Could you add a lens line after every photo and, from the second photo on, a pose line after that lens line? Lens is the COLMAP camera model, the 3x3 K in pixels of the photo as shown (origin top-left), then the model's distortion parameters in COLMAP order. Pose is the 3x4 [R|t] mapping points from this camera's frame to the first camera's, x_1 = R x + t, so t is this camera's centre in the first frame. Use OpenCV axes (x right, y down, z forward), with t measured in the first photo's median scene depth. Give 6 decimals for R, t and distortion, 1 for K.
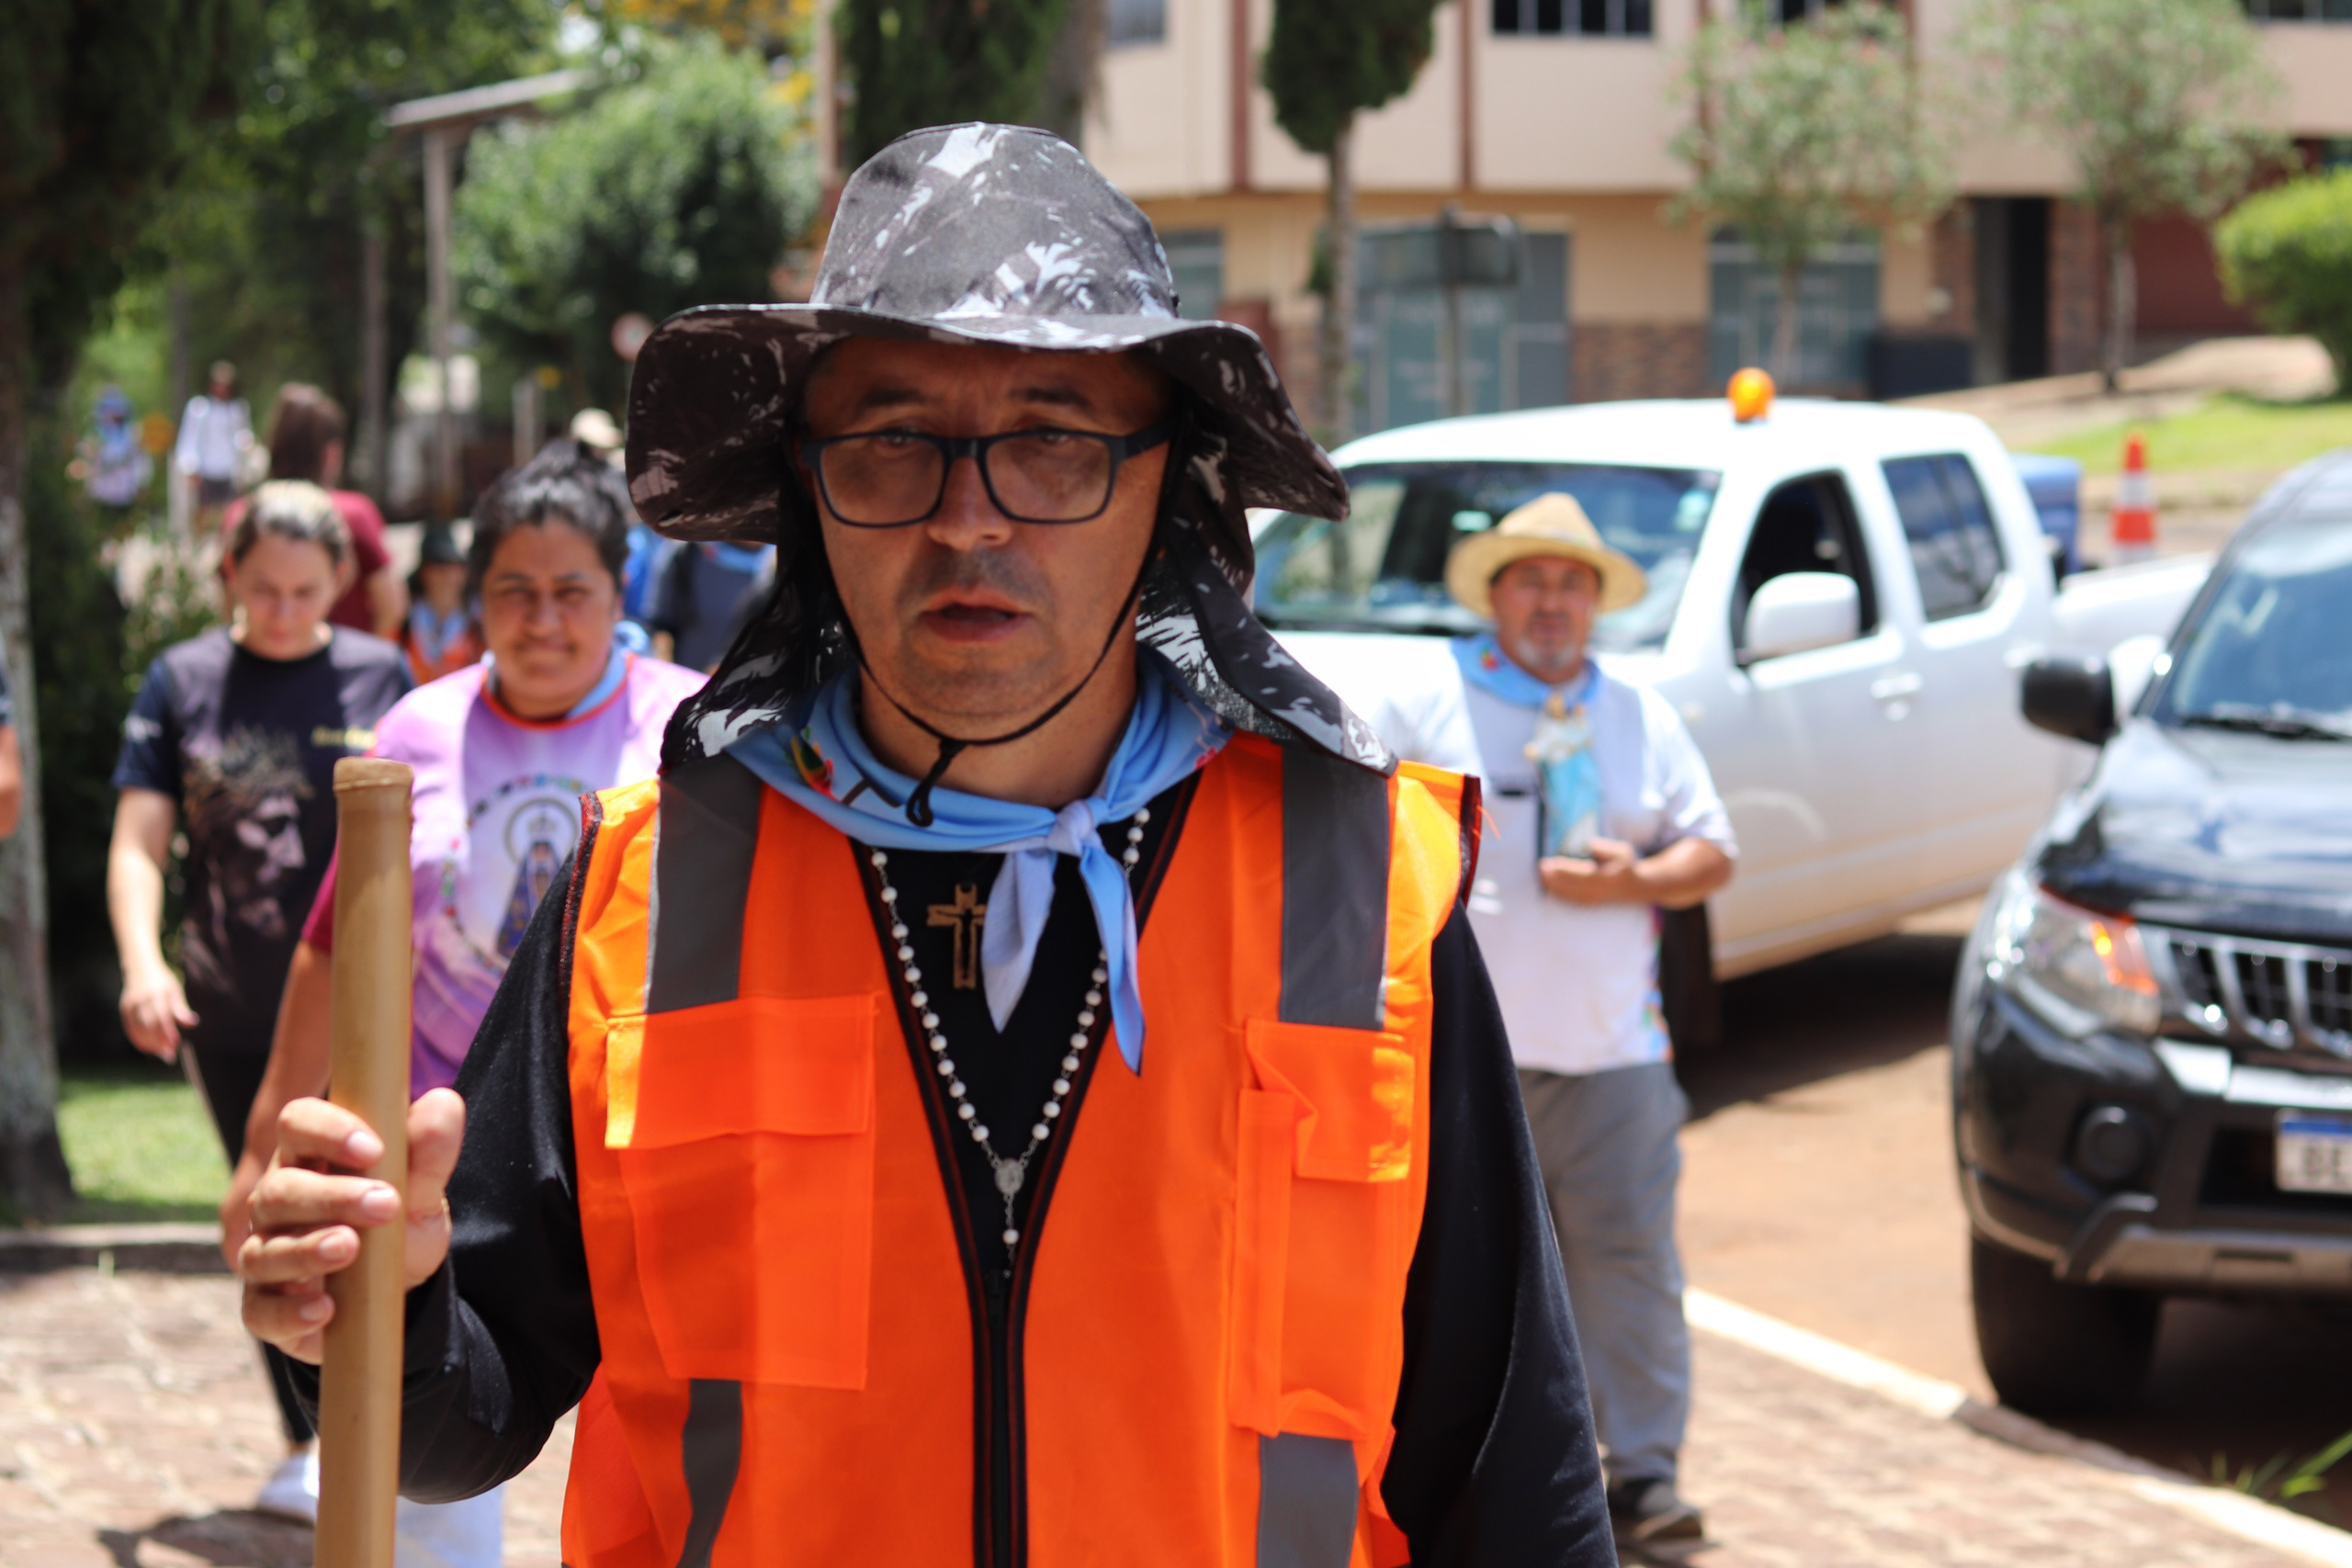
lens RADIAL K [[5533.8, 0, 1176.0], [0, 5533.8, 784.0], [0, 0, 1]] dist [-0.063061, -0.469523]
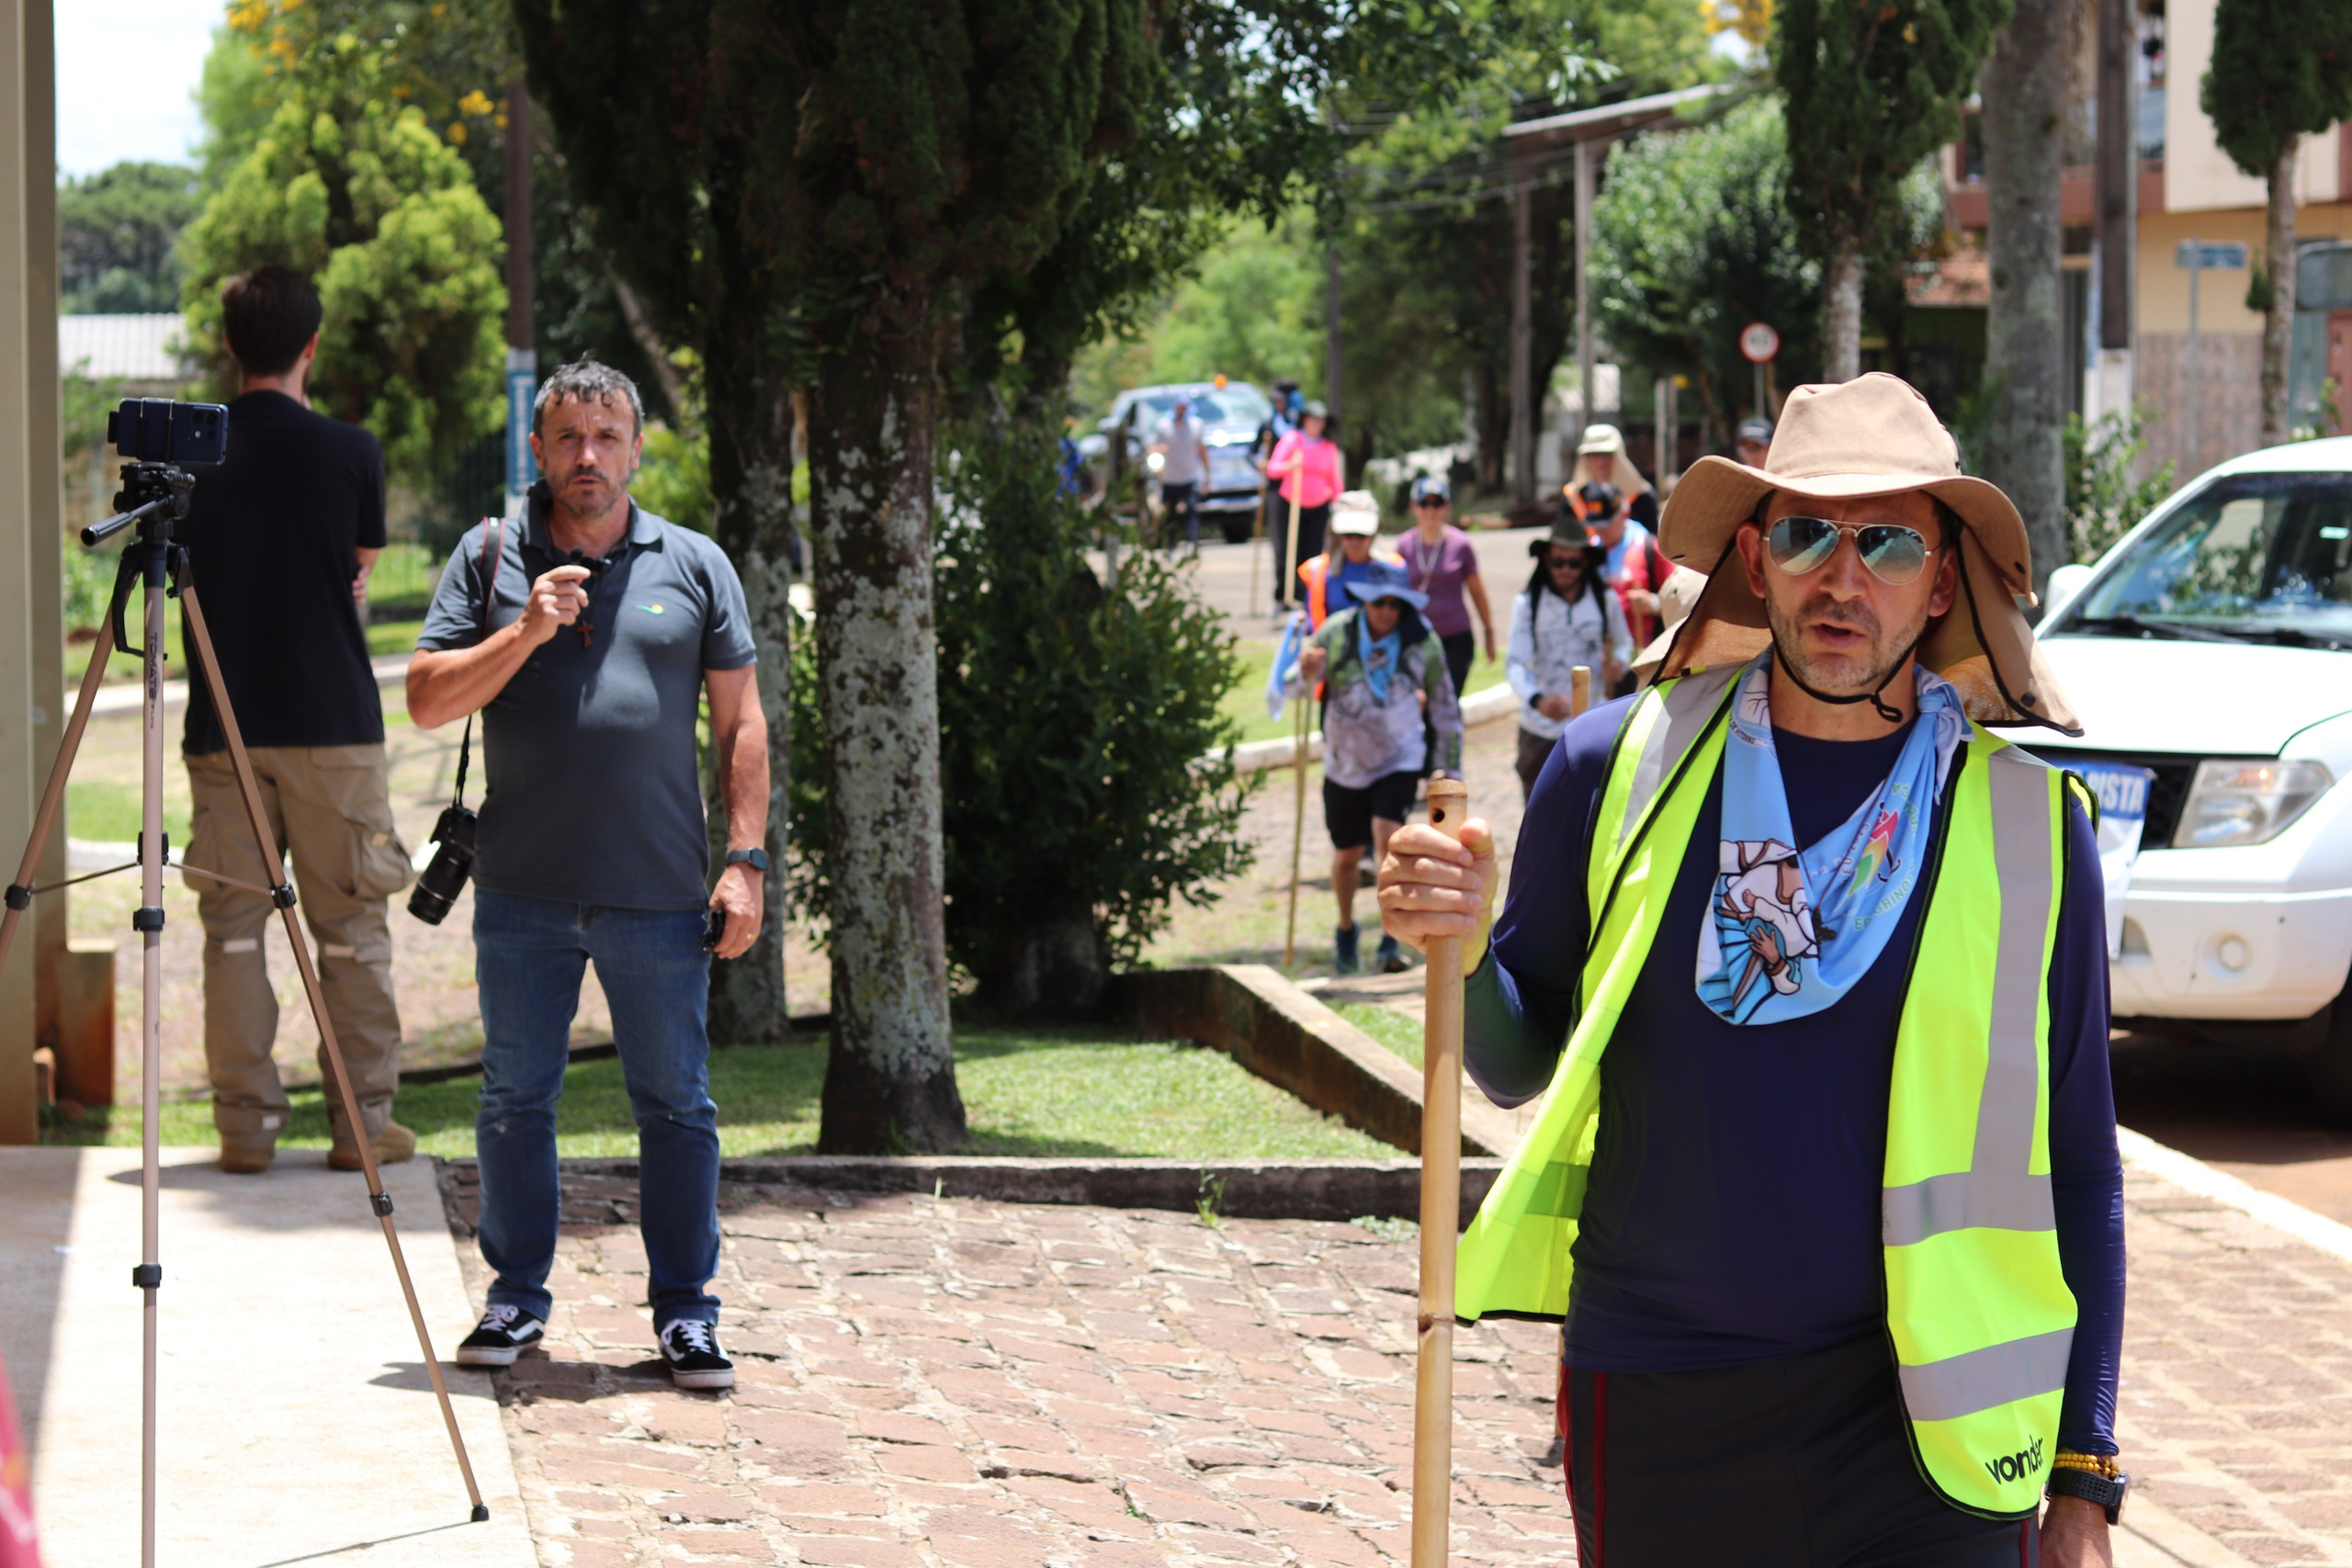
lens RADIAL K [[5499.4, 0, 1176.0], [0, 5499.4, 784.0], [0, 0, 1]] dist [-0.087536, -0.027513]
pose [[0.976872, 0.021016, -0.212790, 0.055613], [-0.021032, 0.999776, 0.002190, 0.001703], [0.212788, 0.002336, 0.977096, -0.044879]]
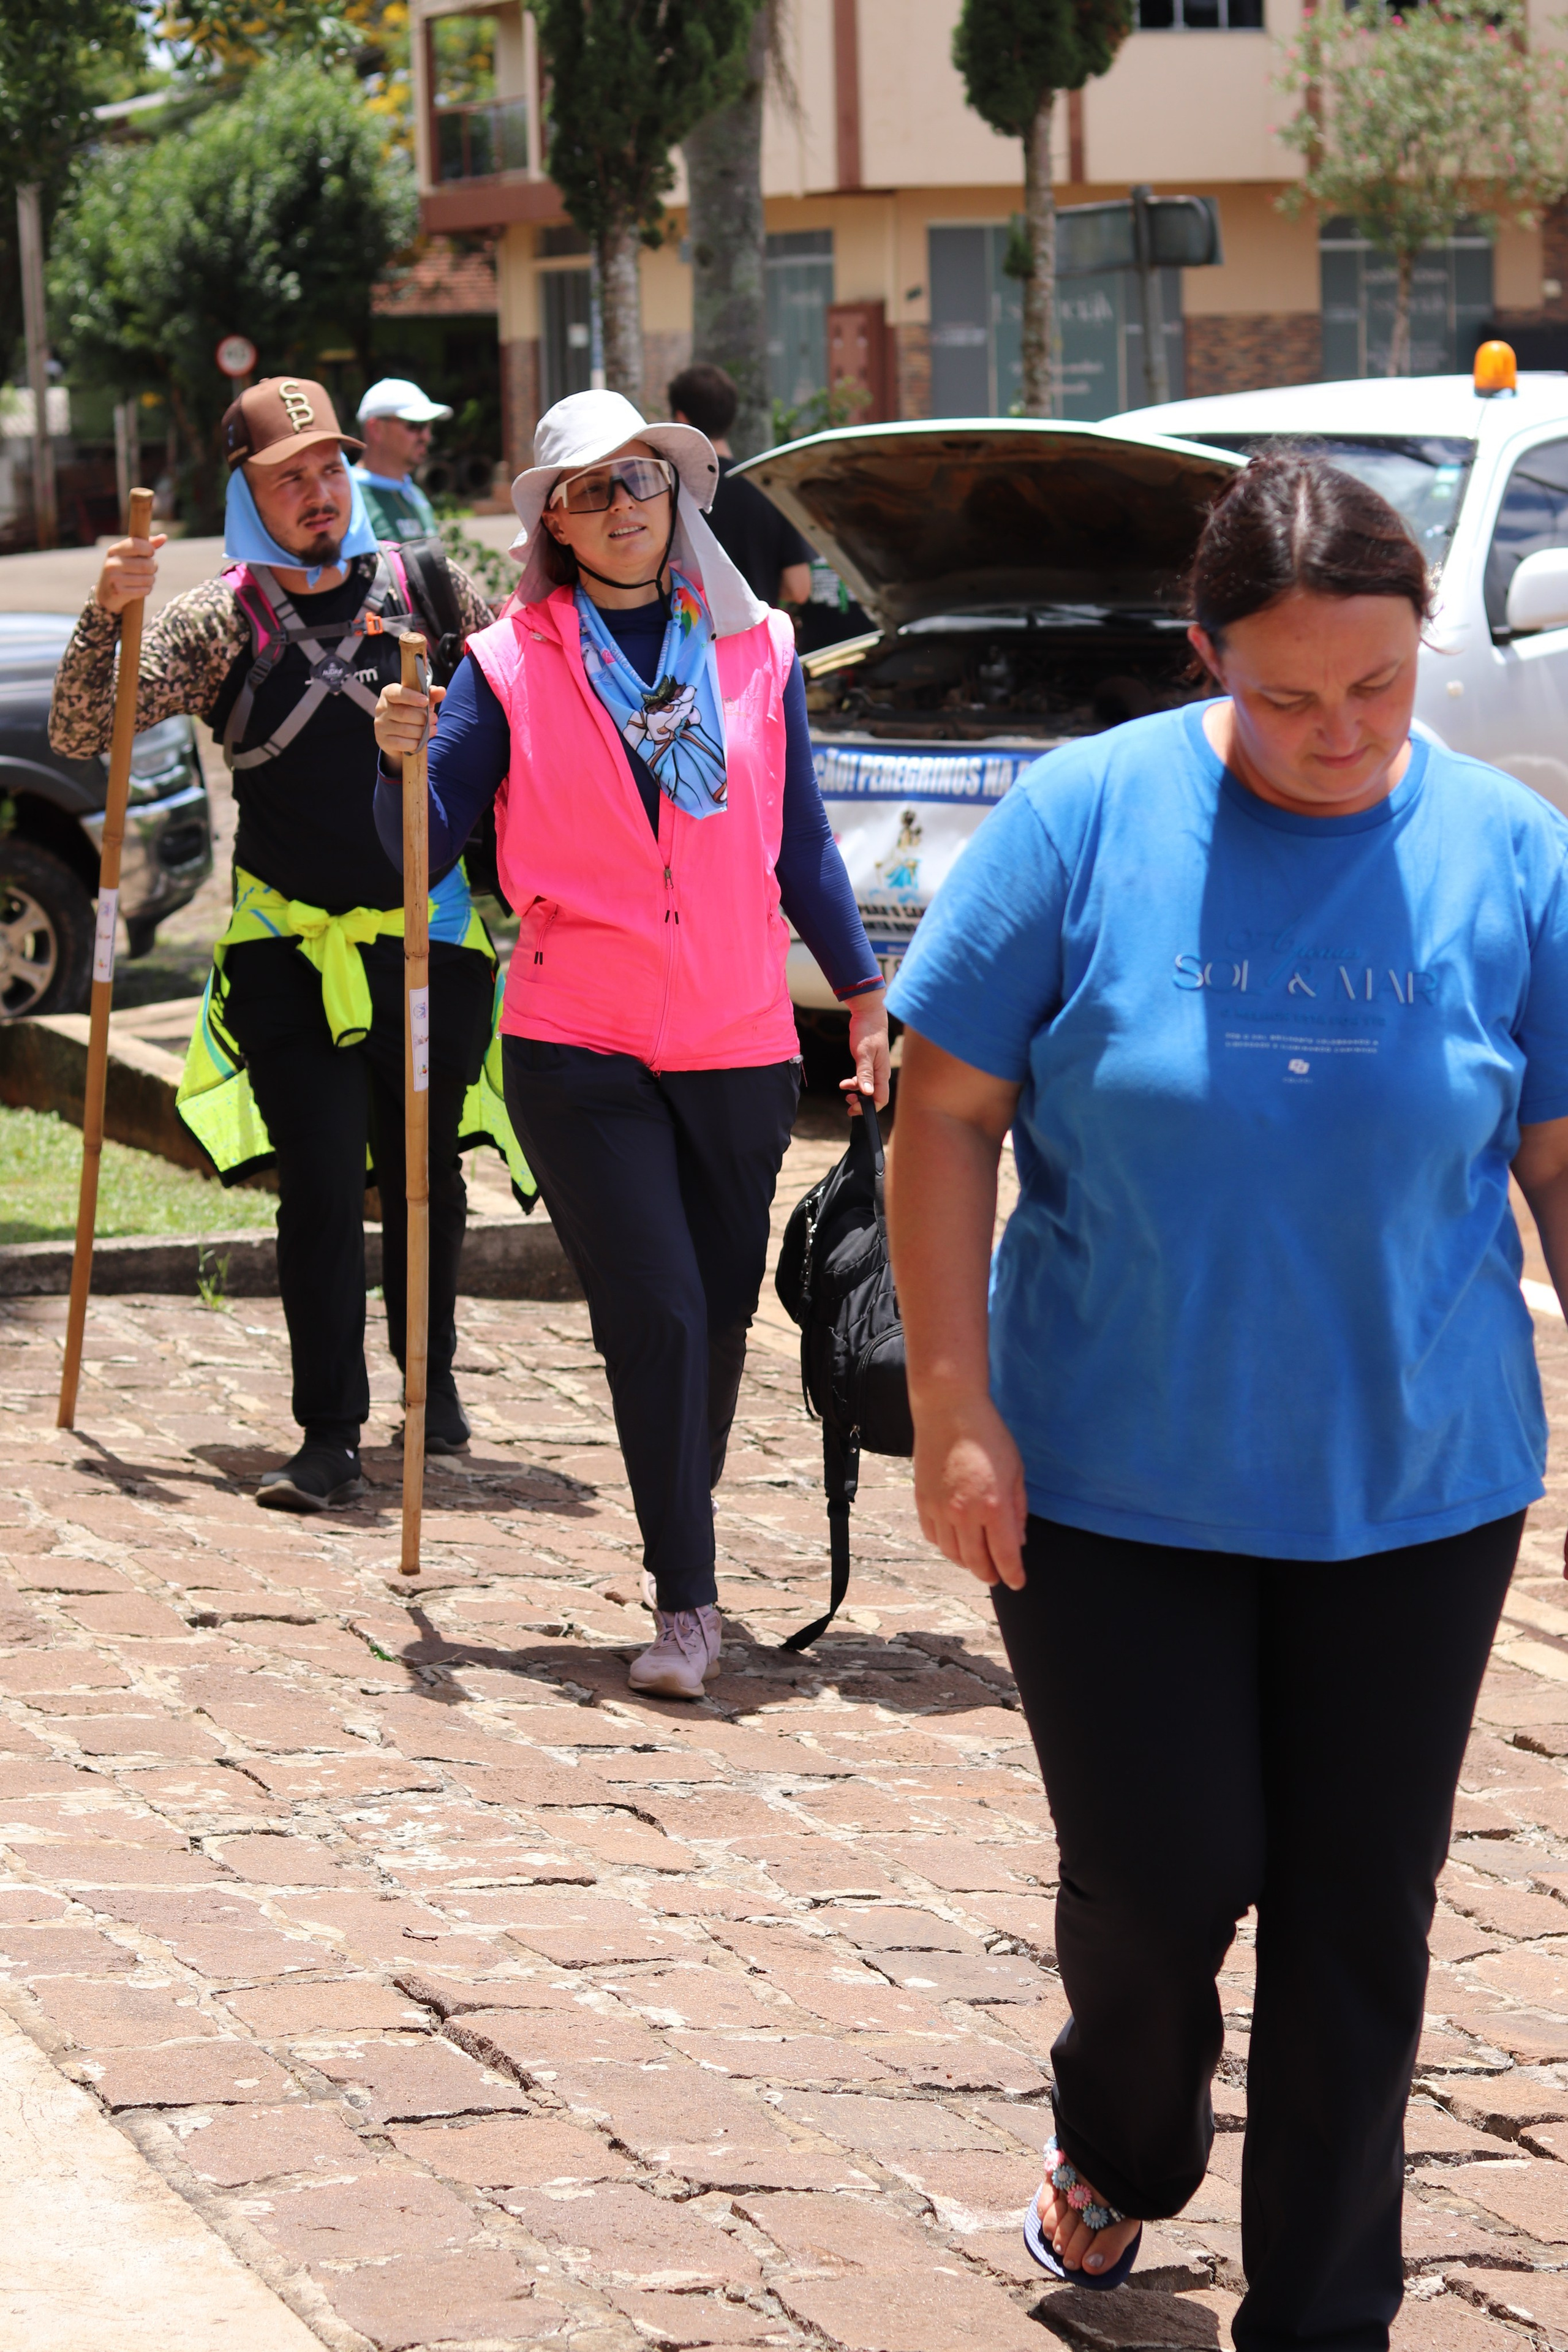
lens RADIAL K [[5495.3, 0, 784.0], [0, 5495.3, 1176.0], [0, 0, 1]] dist [-0.093168, -0.031166]
pose [[0.999705, -0.023967, 0.003876, -0.027354], [0.023644, 0.997352, 0.068769, 0.003166], [-0.005514, -0.068657, 0.997625, 0.021332]]
